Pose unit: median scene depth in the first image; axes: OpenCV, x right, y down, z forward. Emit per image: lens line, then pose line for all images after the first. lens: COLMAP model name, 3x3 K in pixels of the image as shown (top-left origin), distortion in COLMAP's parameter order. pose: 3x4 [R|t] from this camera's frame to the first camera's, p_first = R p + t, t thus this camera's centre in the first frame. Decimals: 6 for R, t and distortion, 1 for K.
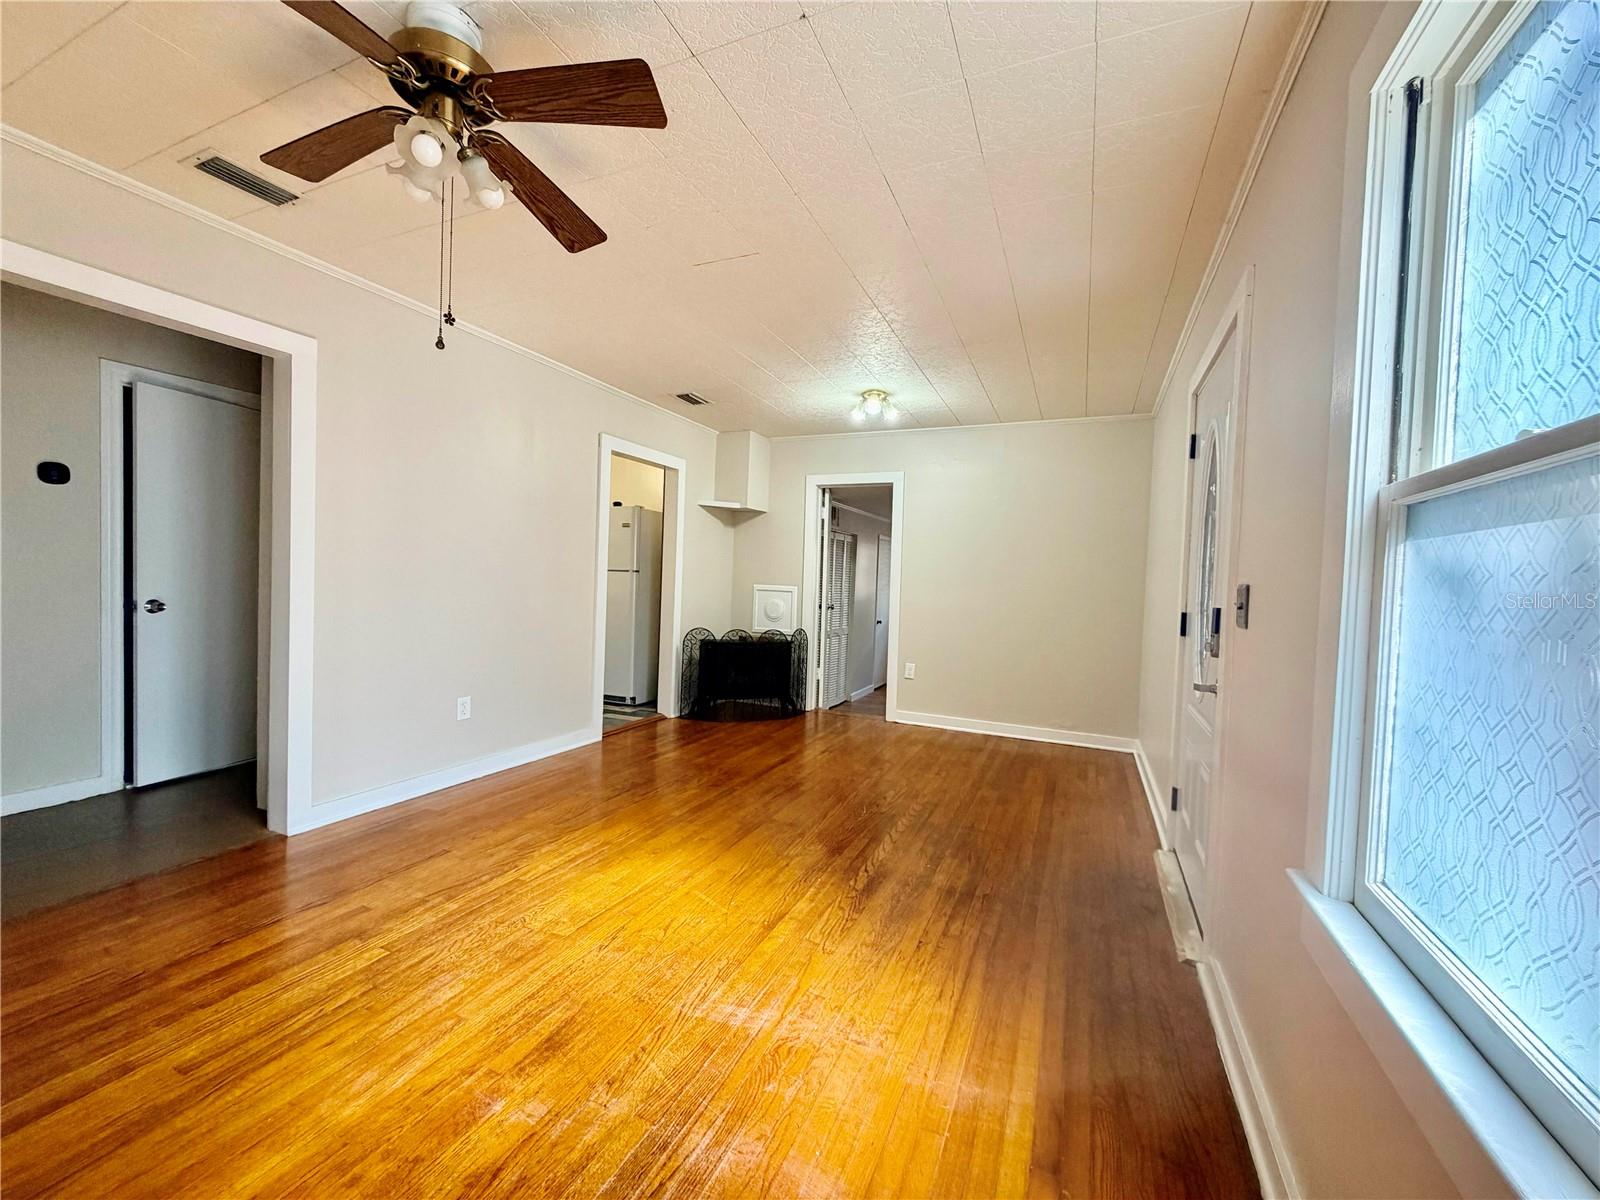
lens RADIAL K [[634.8, 0, 801.7], [0, 634.8, 593.3], [0, 0, 1]] dist [0.001586, -0.000687]
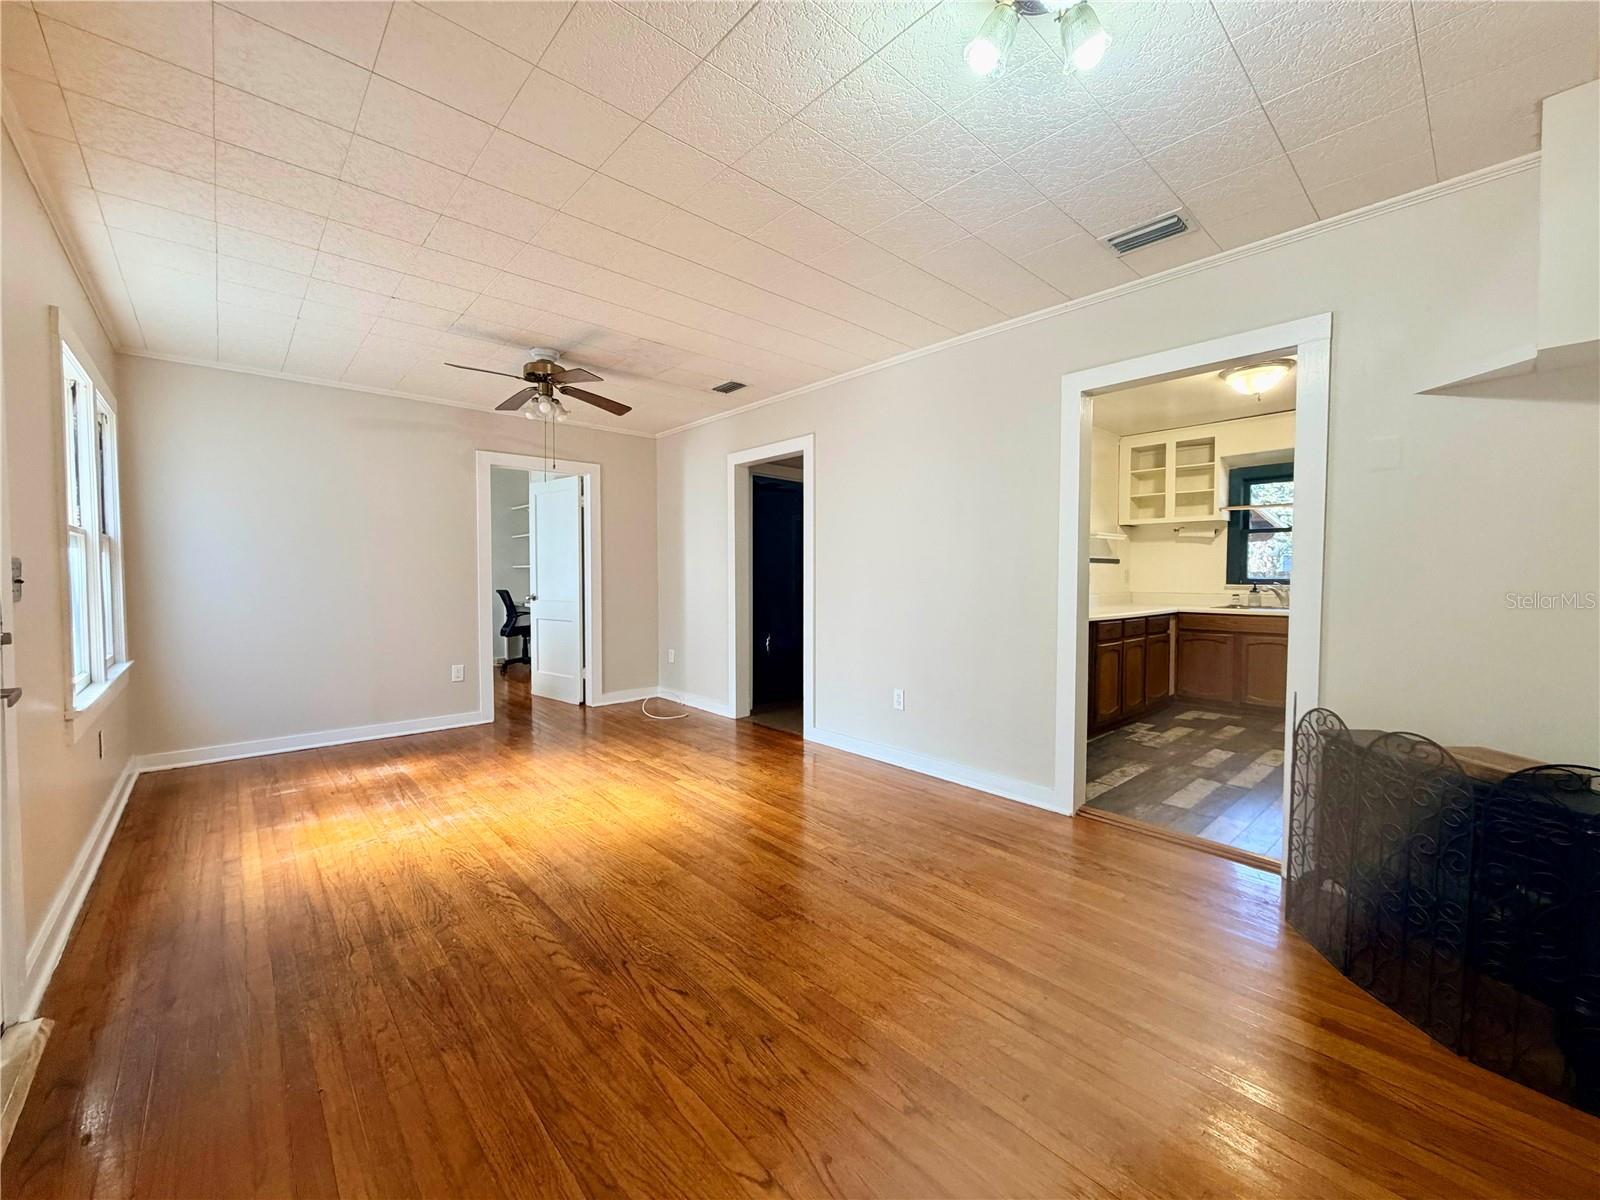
lens RADIAL K [[634.8, 0, 796.6], [0, 634.8, 601.5], [0, 0, 1]] dist [0.001586, -0.000687]
pose [[-0.405340, 0.001682, -0.914164, 0.734944], [-0.038191, 0.999094, 0.018772, -0.006963], [0.913368, 0.042522, -0.404909, 1.677578]]
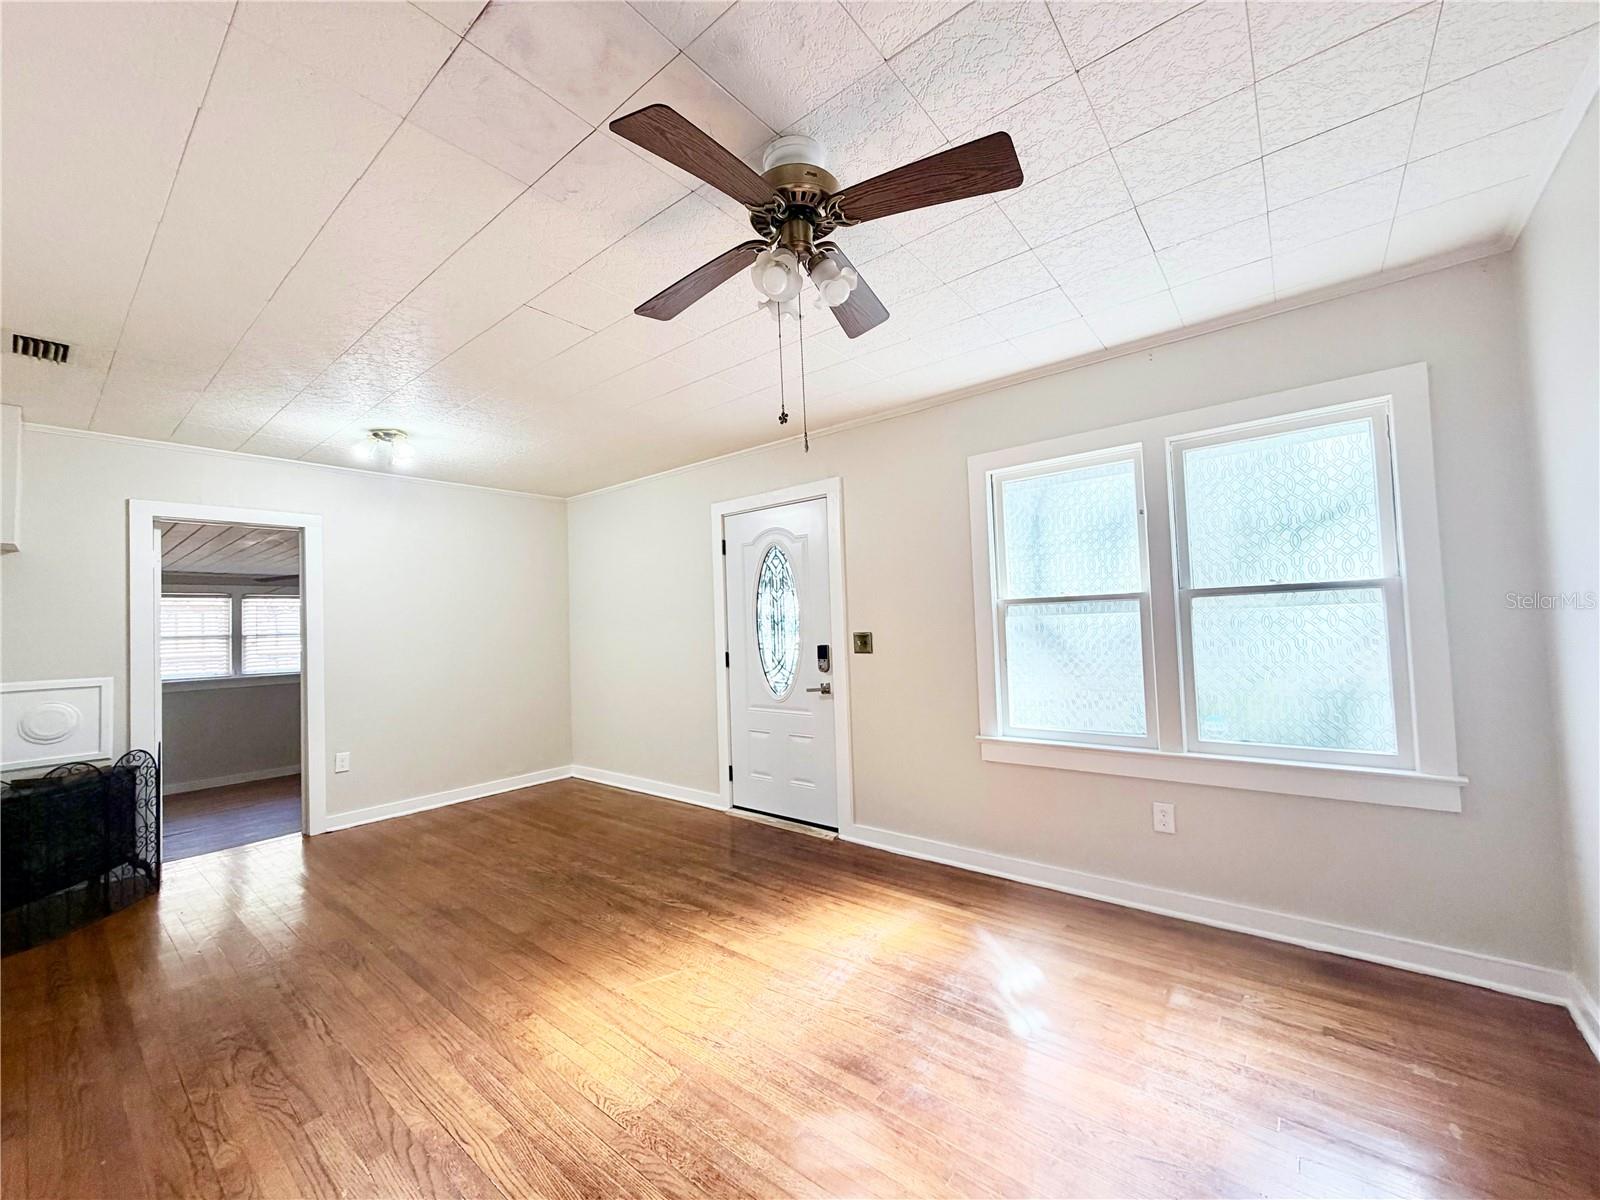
lens RADIAL K [[634.8, 0, 794.4], [0, 634.8, 600.1], [0, 0, 1]] dist [0.001586, -0.000687]
pose [[0.264028, -0.009387, 0.964469, -0.915533], [0.065497, 0.997819, -0.008218, -0.078014], [-0.962289, 0.065340, 0.264067, 0.446107]]
